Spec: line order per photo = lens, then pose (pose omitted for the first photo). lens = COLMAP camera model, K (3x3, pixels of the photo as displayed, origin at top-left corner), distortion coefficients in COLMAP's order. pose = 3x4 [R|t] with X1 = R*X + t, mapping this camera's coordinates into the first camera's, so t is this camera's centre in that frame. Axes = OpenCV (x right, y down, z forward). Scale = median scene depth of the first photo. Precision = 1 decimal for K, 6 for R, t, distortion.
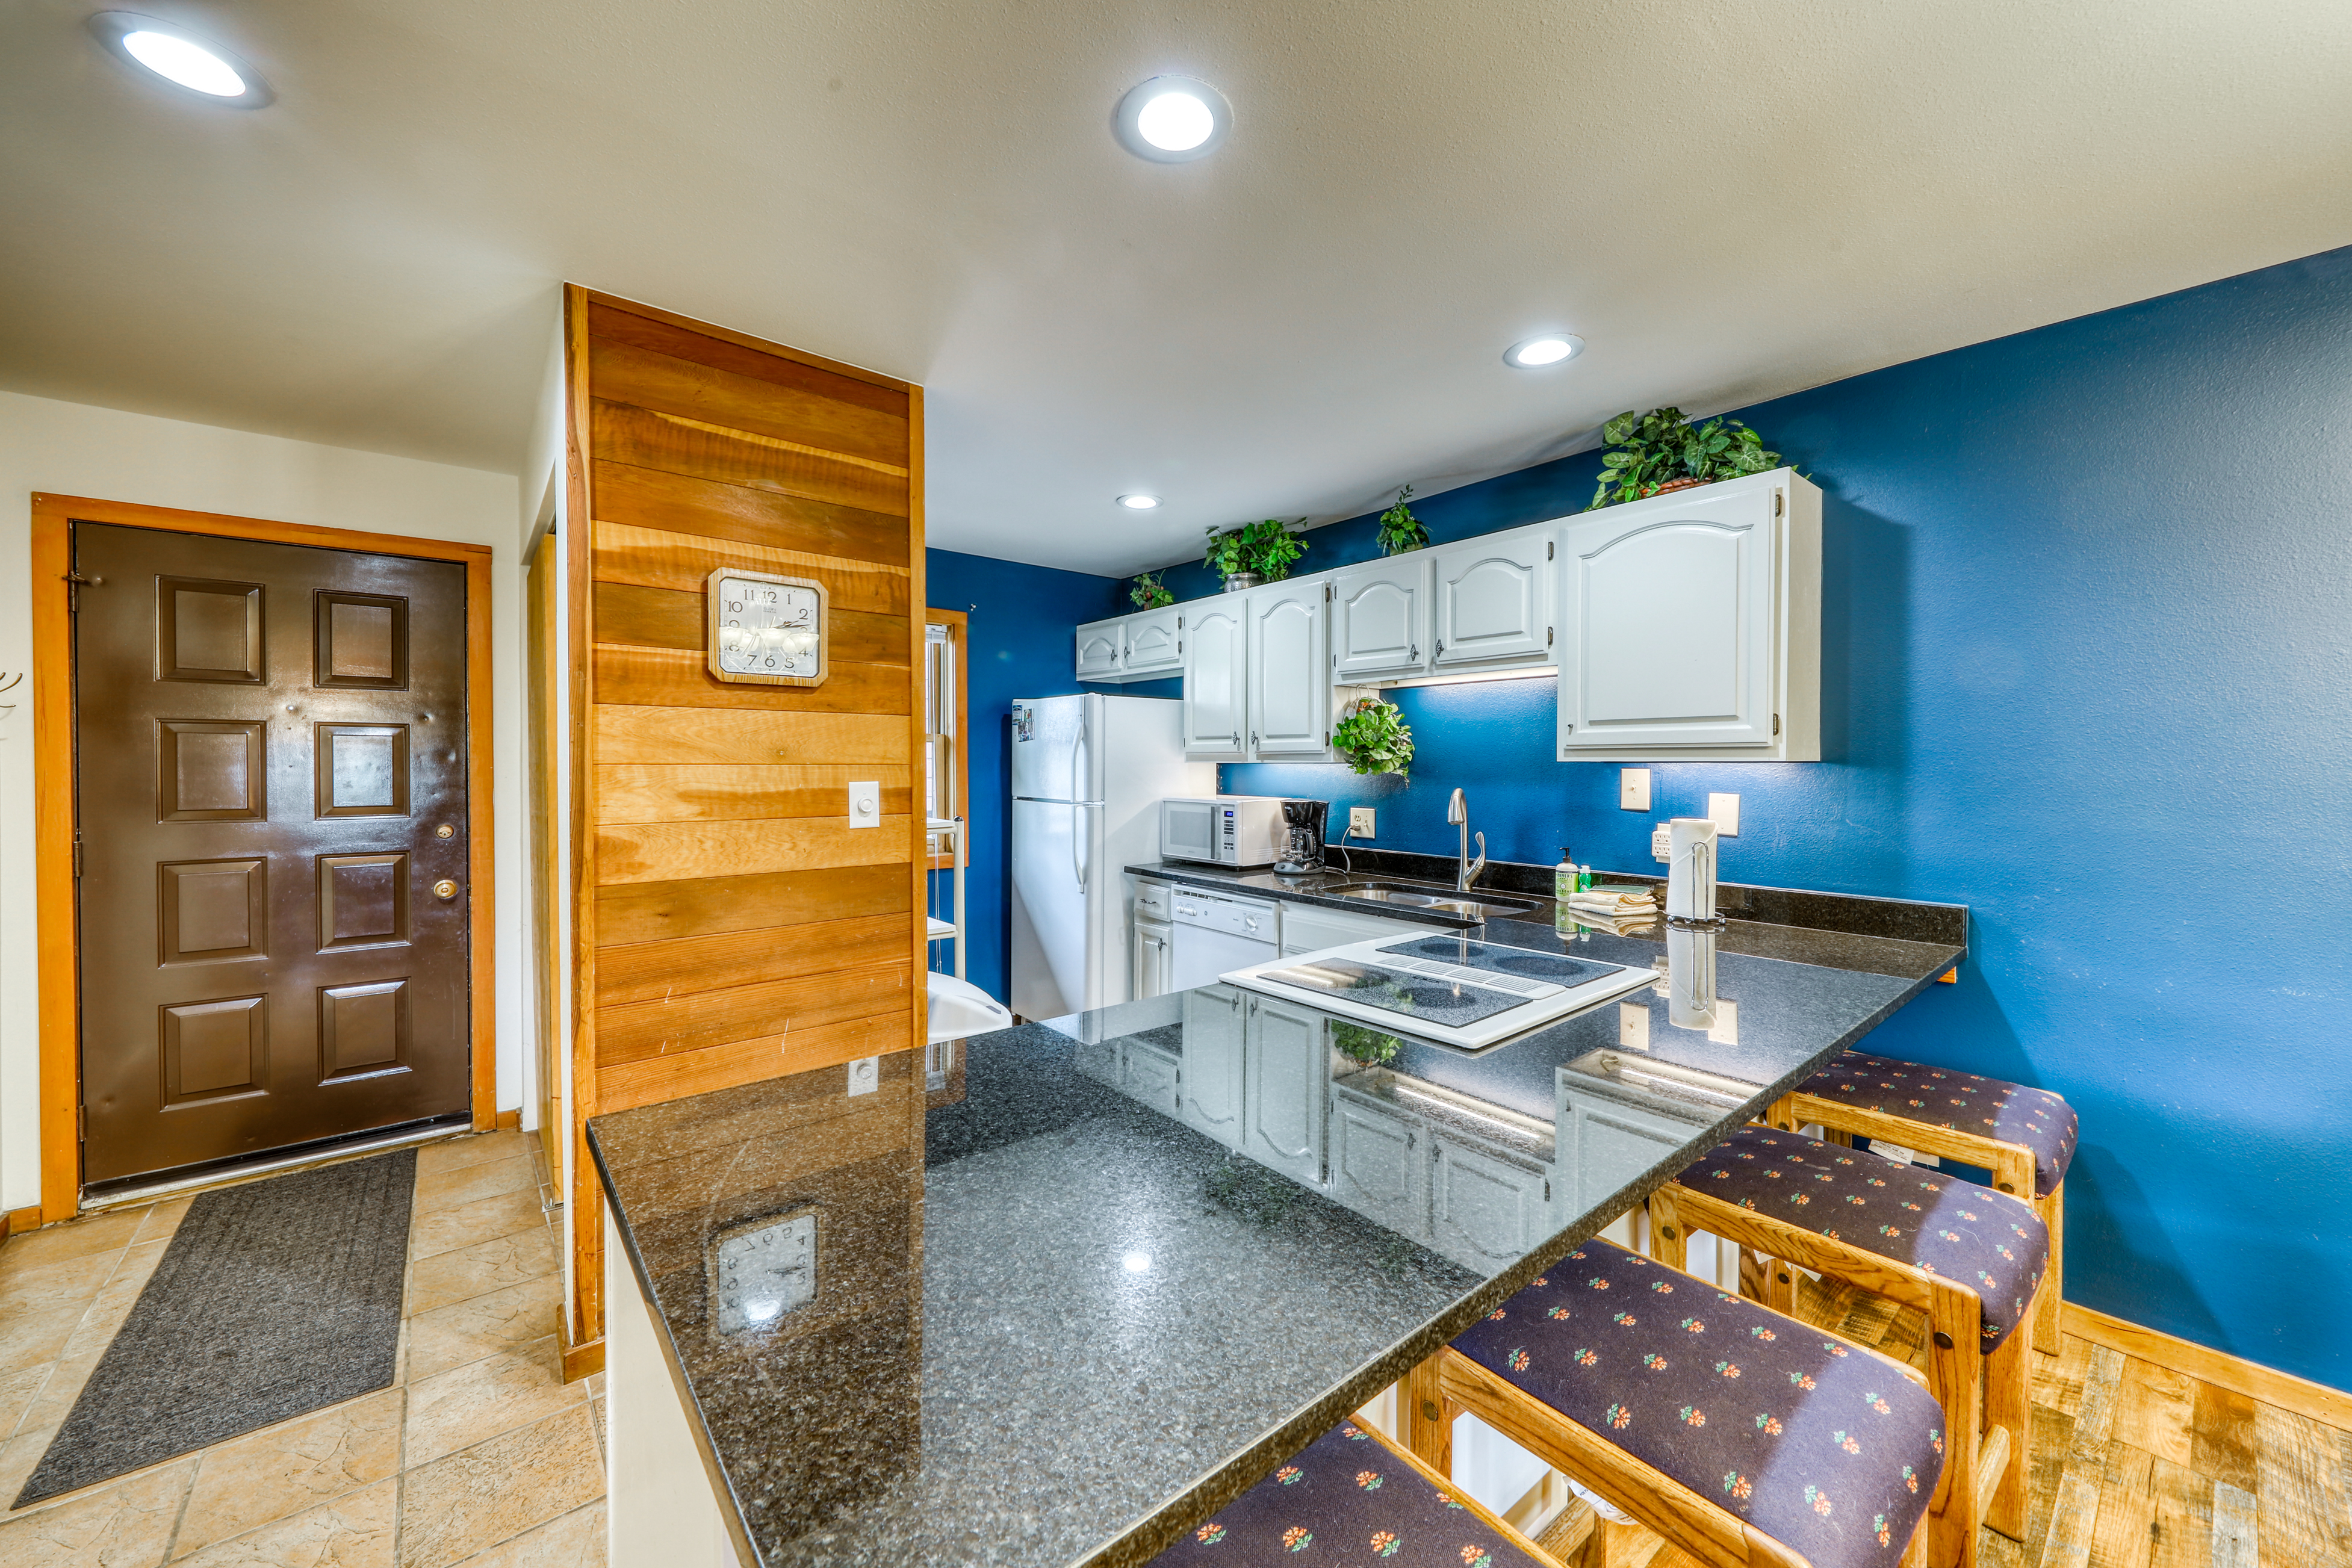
lens RADIAL K [[868.7, 0, 1175.0], [0, 868.7, 770.2], [0, 0, 1]] dist [0.000445, 0.000070]
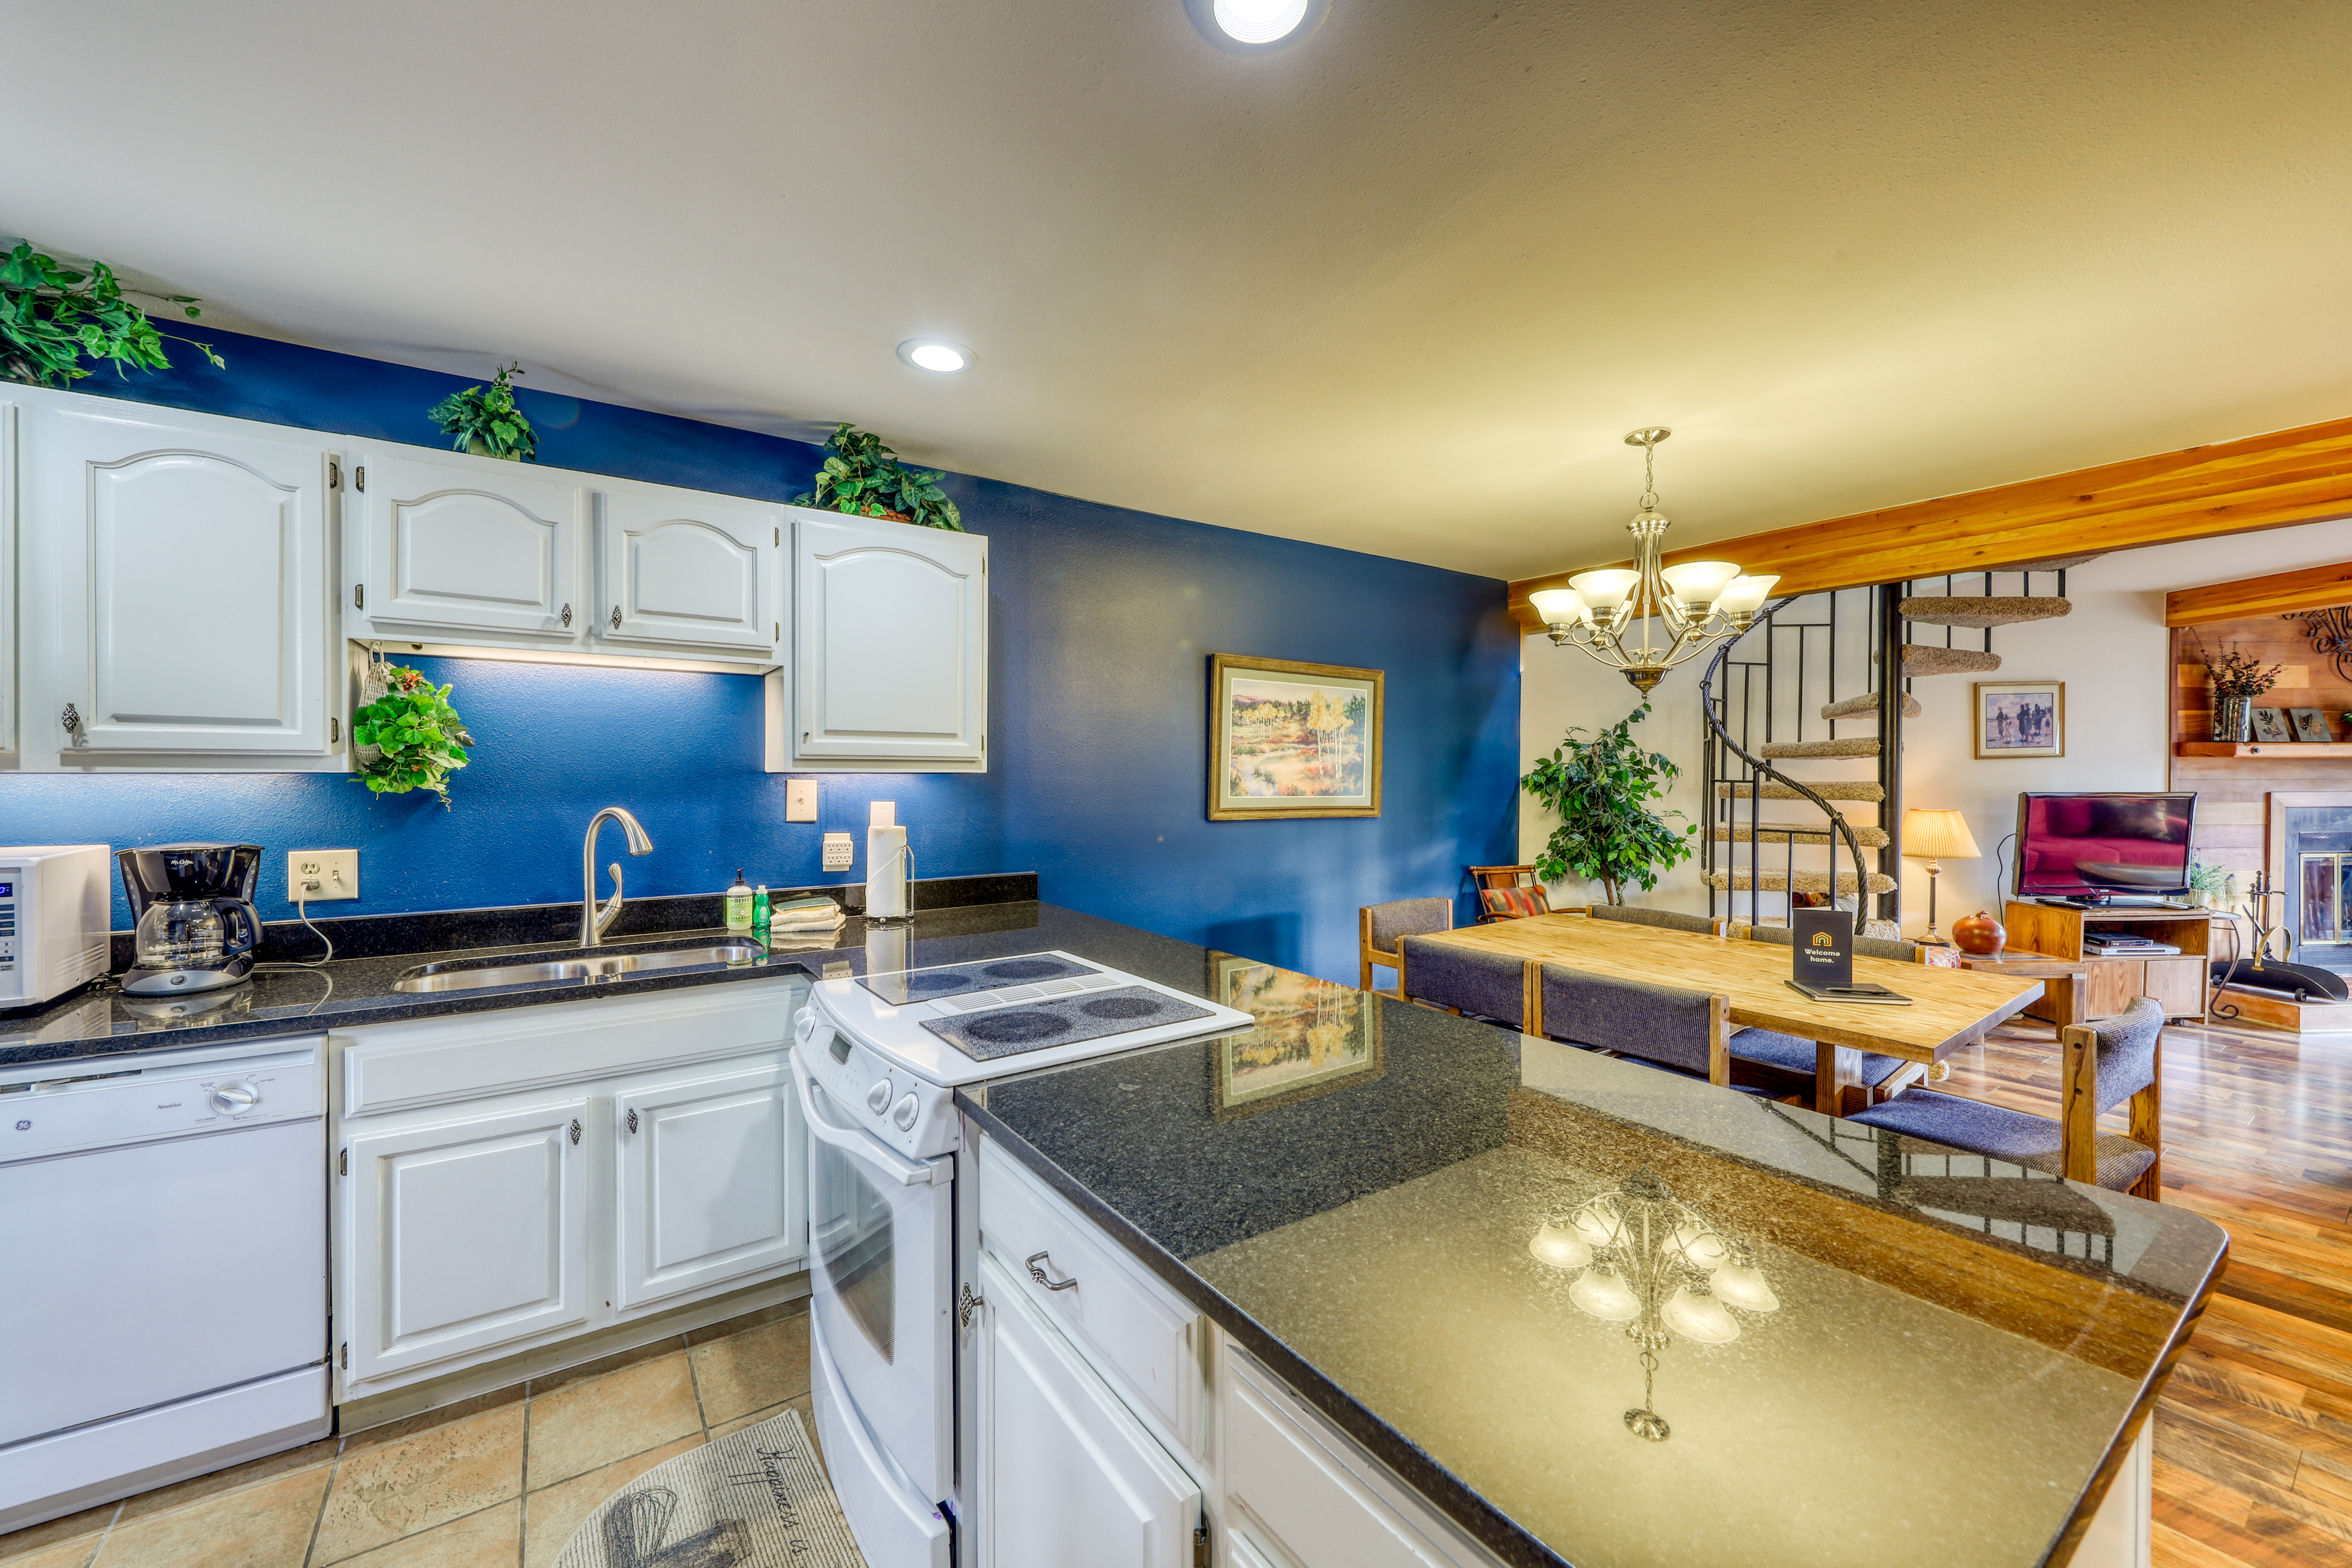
lens RADIAL K [[884.5, 0, 1126.9], [0, 884.5, 788.1], [0, 0, 1]] dist [0.000930, 0.000026]
pose [[0.110247, -0.015264, 0.993787, -0.417157], [0.007817, 0.999864, 0.014490, -0.003951], [-0.993874, 0.006171, 0.110351, 0.514766]]
